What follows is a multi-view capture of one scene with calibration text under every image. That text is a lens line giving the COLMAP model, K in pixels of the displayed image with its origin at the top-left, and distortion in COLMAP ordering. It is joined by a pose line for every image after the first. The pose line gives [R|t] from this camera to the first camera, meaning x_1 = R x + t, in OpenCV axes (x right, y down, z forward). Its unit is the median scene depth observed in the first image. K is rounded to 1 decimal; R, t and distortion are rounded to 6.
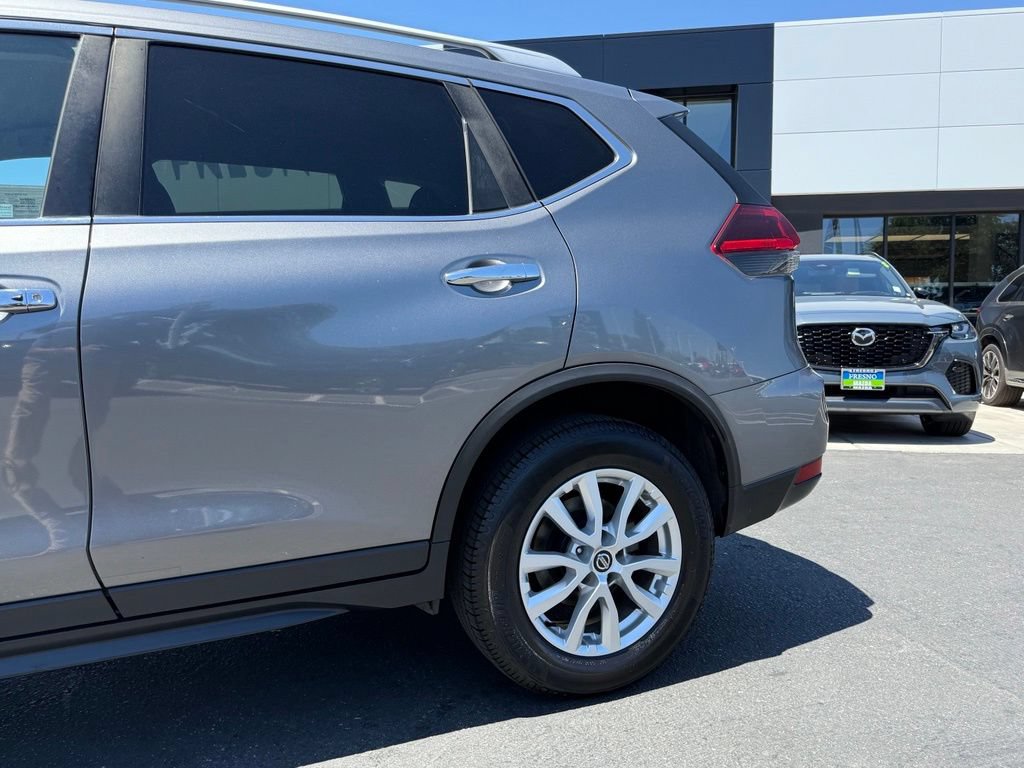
lens RADIAL K [[790.5, 0, 506.5], [0, 790.5, 378.7], [0, 0, 1]] dist [0.046531, -0.069688]
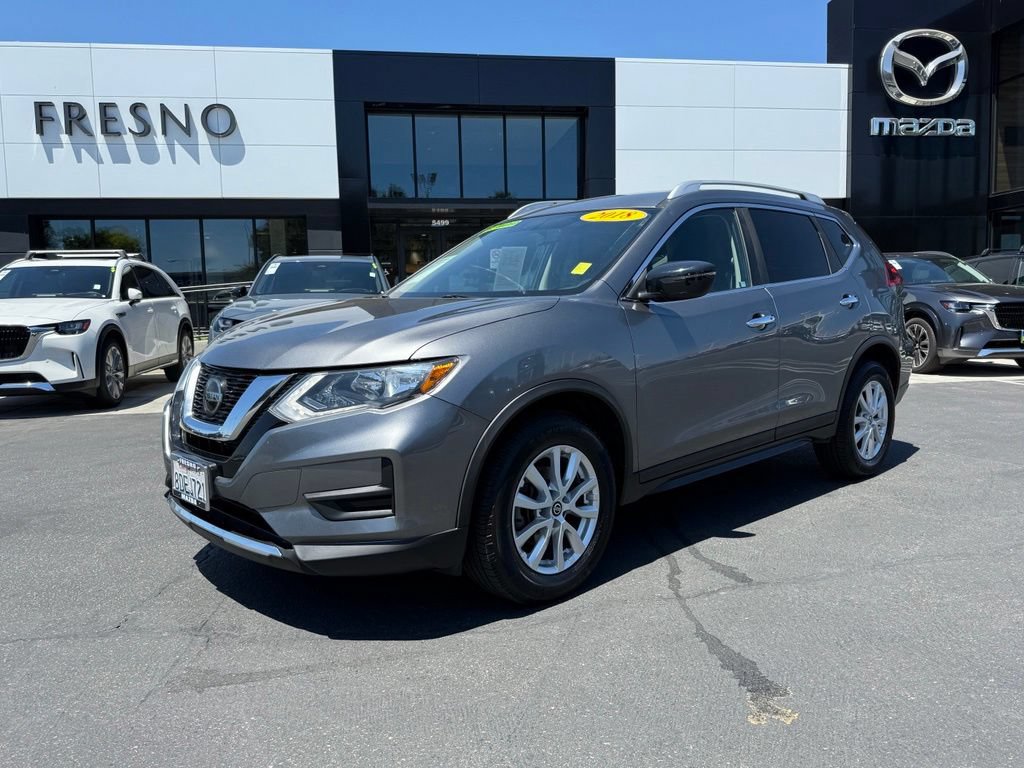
lens RADIAL K [[790.5, 0, 512.2], [0, 790.5, 377.8], [0, 0, 1]] dist [0.046531, -0.069688]
pose [[0.946735, -0.046013, 0.318709, -1.524326], [0.036359, 0.998684, 0.036177, -0.018829], [-0.319954, -0.022662, 0.947162, -0.841665]]
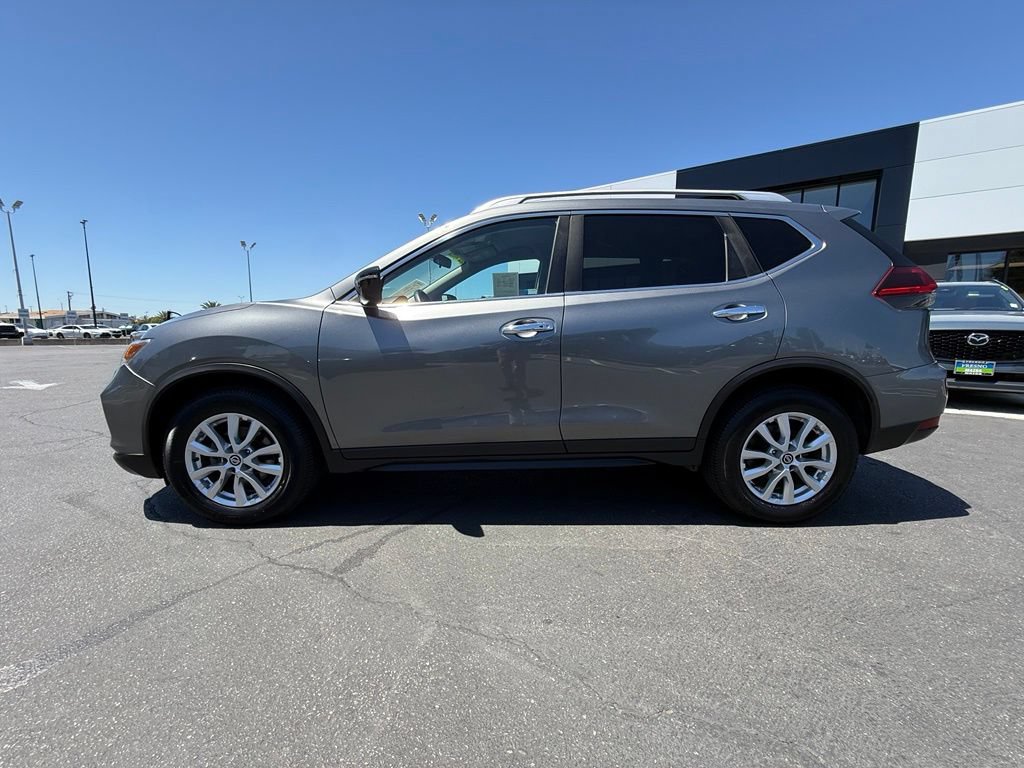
lens RADIAL K [[407.3, 0, 512.9], [0, 407.3, 383.6], [0, 0, 1]] dist [-0.003280, 0.002116]
pose [[0.911723, 0.063922, -0.405802, -0.093451], [-0.032769, 0.995989, 0.083265, -0.014807], [0.409497, -0.062616, 0.910160, -0.167275]]
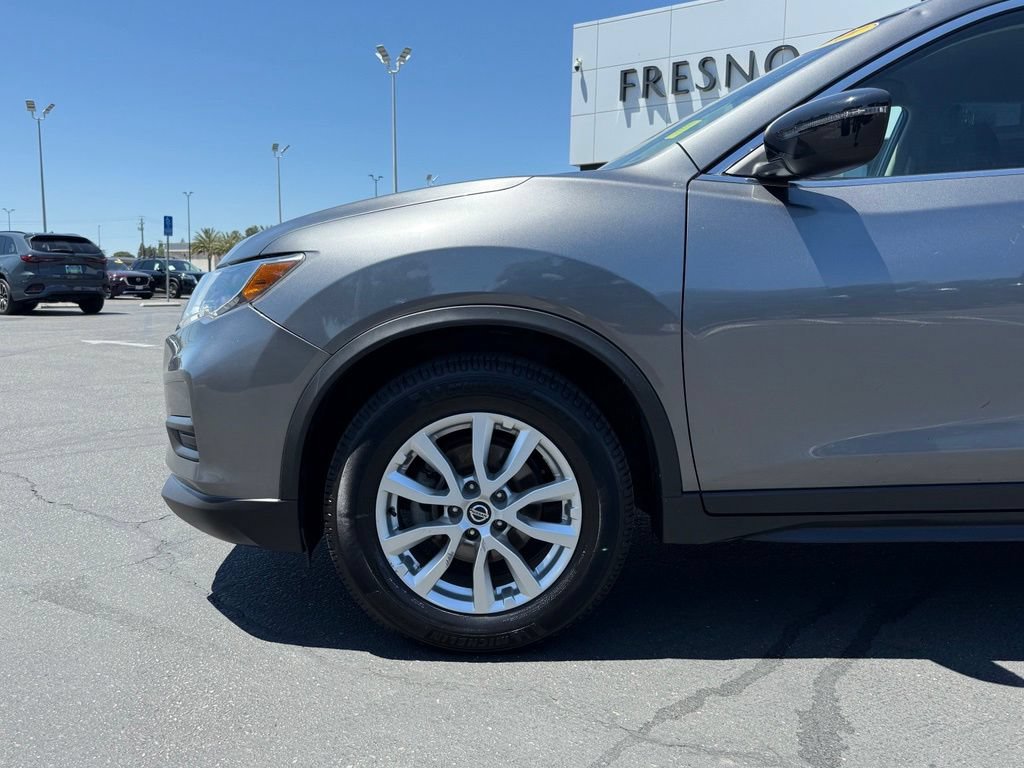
lens RADIAL K [[790.5, 0, 515.0], [0, 790.5, 377.0], [0, 0, 1]] dist [0.046531, -0.069688]
pose [[0.904083, 0.069292, -0.421702, -0.653661], [-0.040182, 0.996179, 0.077543, 0.044568], [0.425464, -0.053161, 0.903413, -0.331668]]
